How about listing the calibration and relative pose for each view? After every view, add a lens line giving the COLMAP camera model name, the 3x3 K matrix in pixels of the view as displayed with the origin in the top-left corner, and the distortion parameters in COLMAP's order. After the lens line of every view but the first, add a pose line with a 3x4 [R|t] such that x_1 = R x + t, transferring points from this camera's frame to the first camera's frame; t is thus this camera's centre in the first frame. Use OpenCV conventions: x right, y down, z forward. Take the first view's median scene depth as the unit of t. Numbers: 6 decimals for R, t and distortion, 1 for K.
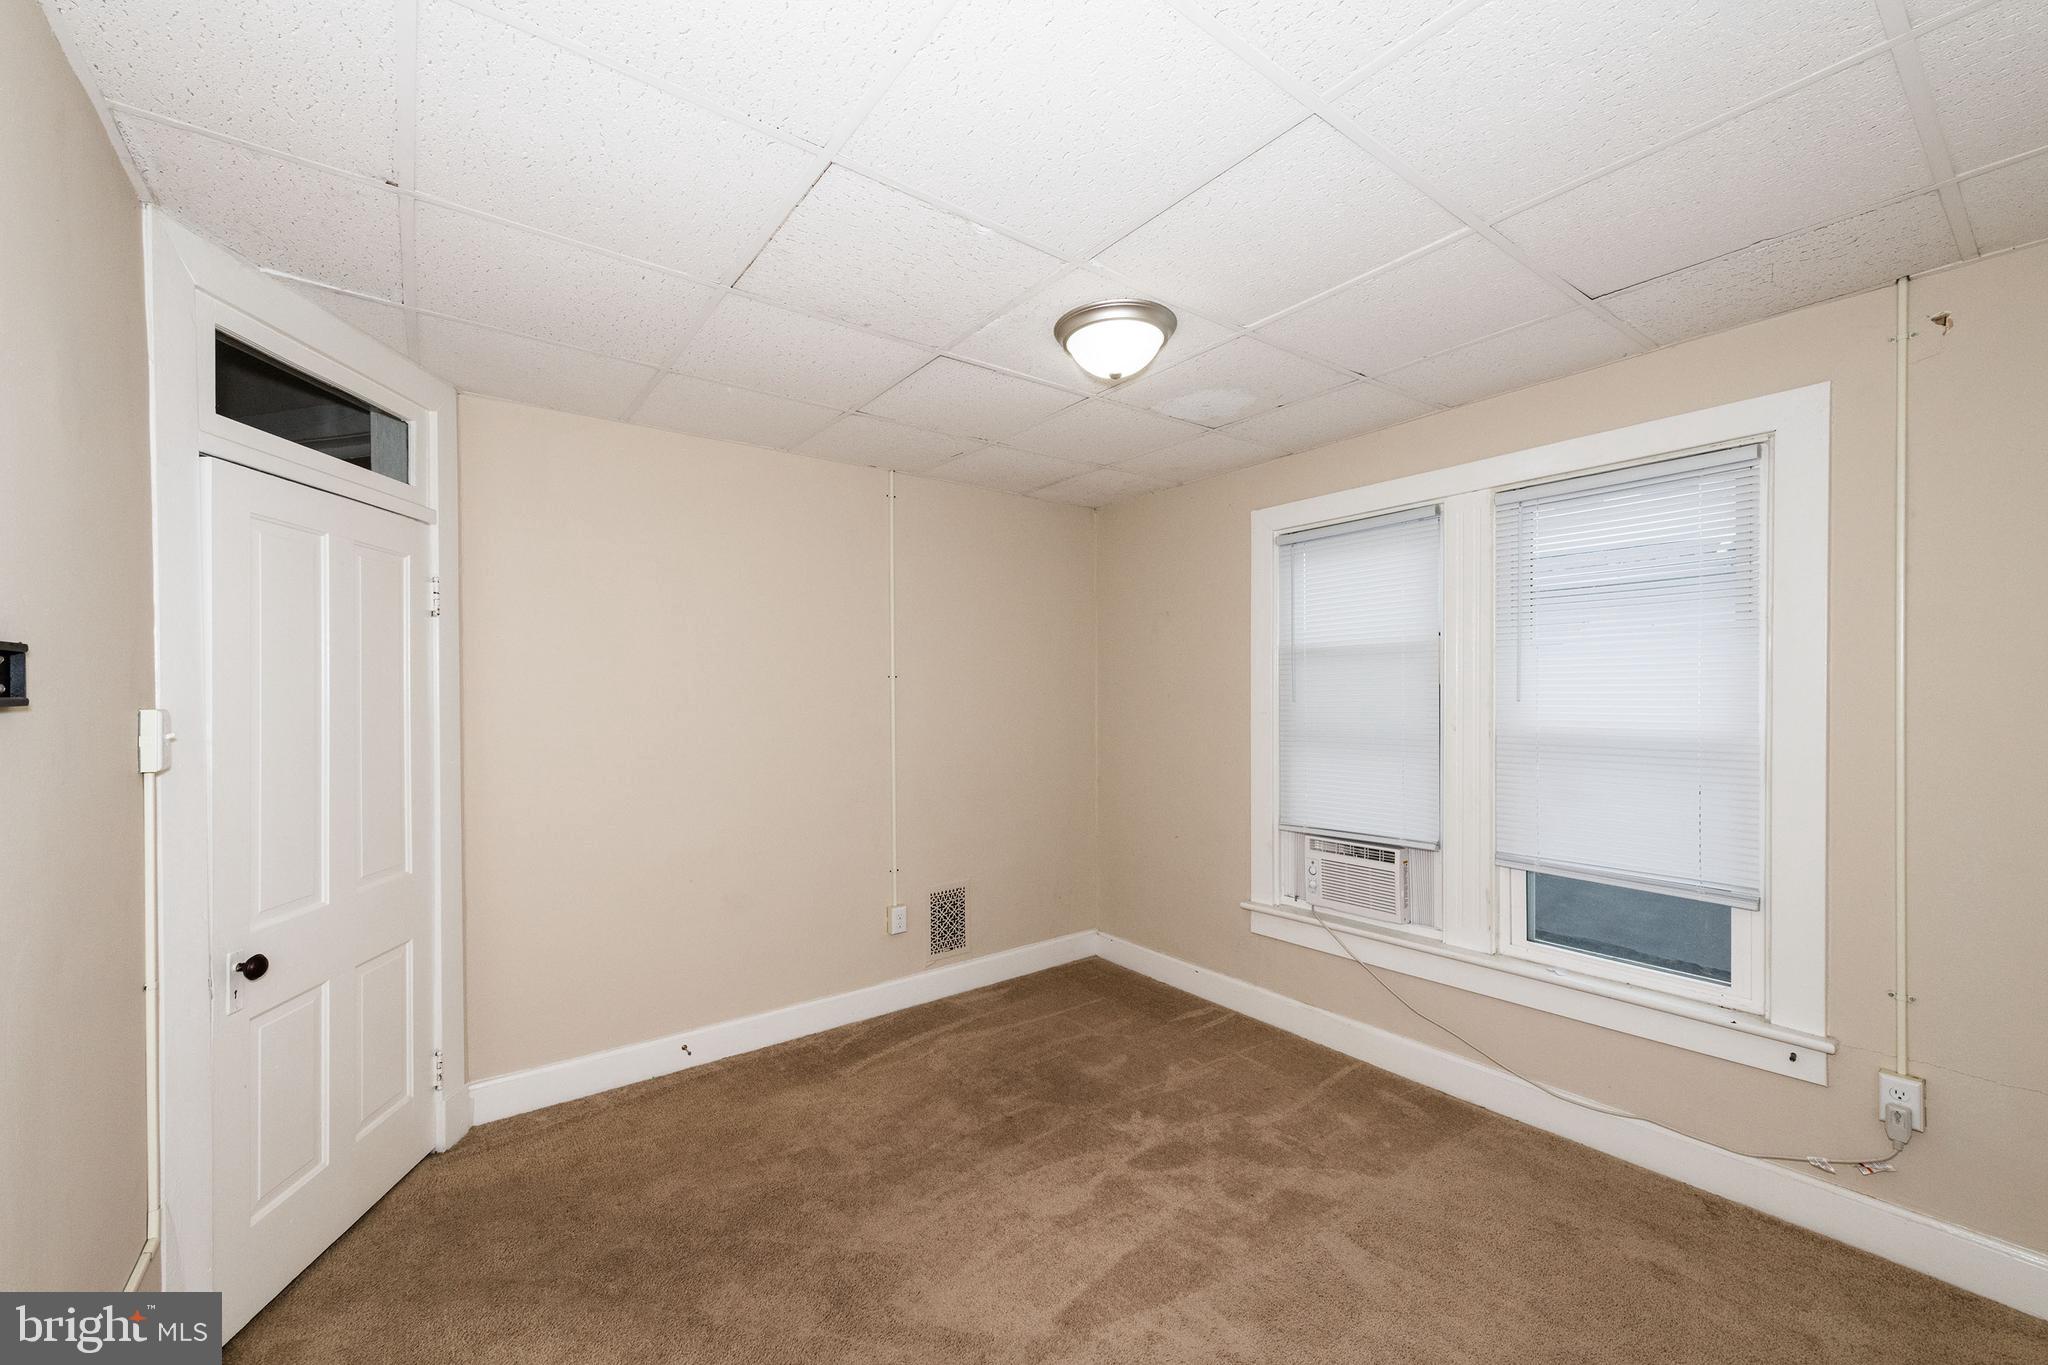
lens RADIAL K [[806.9, 0, 1017.4], [0, 806.9, 669.4], [0, 0, 1]] dist [0.016601, 0.000103]
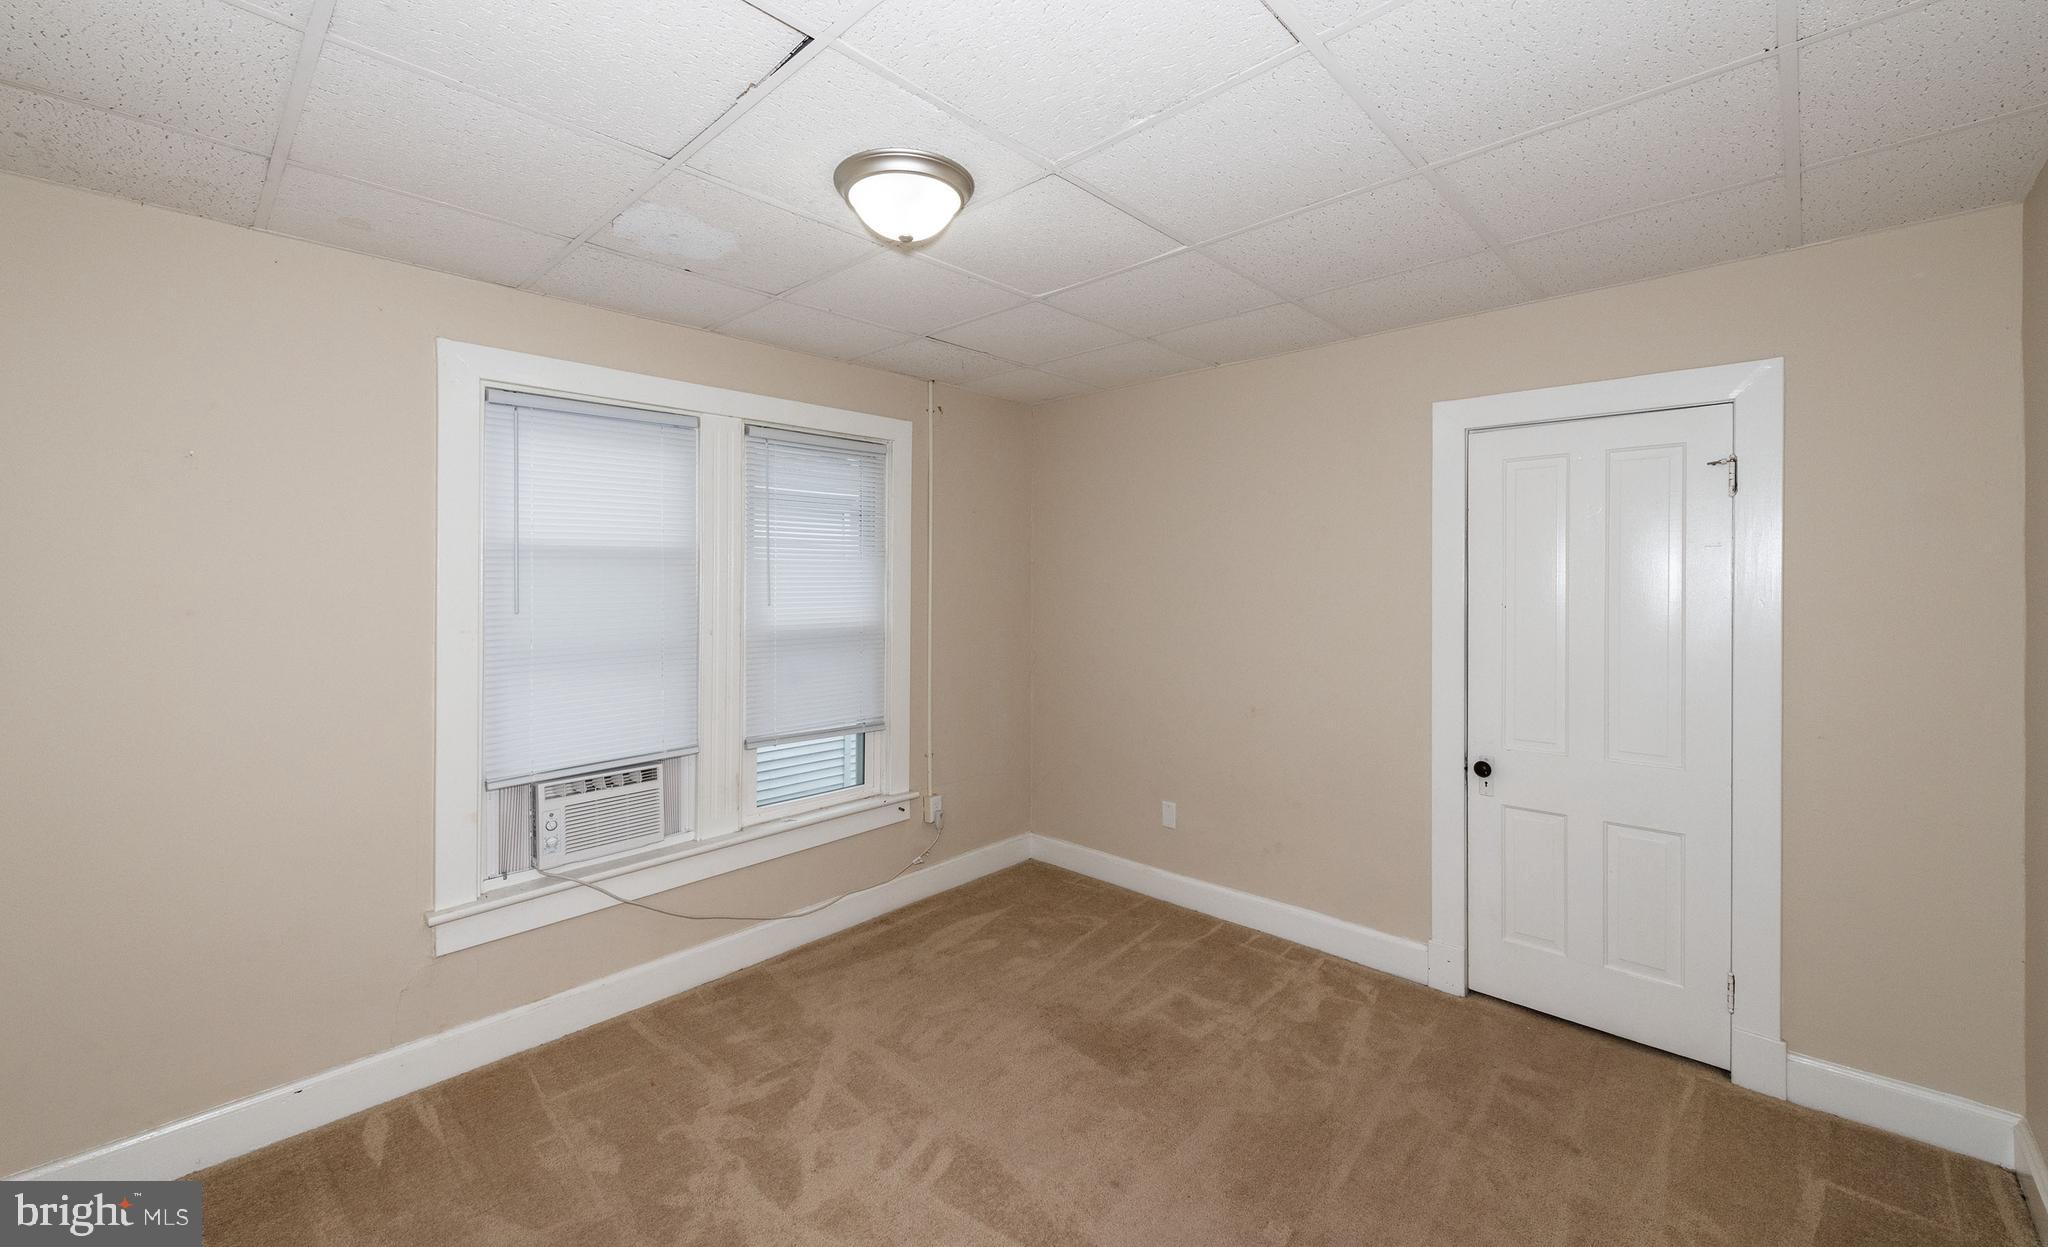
lens RADIAL K [[824.2, 0, 1020.9], [0, 824.2, 586.2], [0, 0, 1]] dist [0.080519, -0.000024]
pose [[-0.142237, 0.004540, 0.989822, -0.595452], [-0.023758, 0.999686, -0.007999, 0.009536], [-0.989547, -0.024654, -0.142084, 0.744708]]
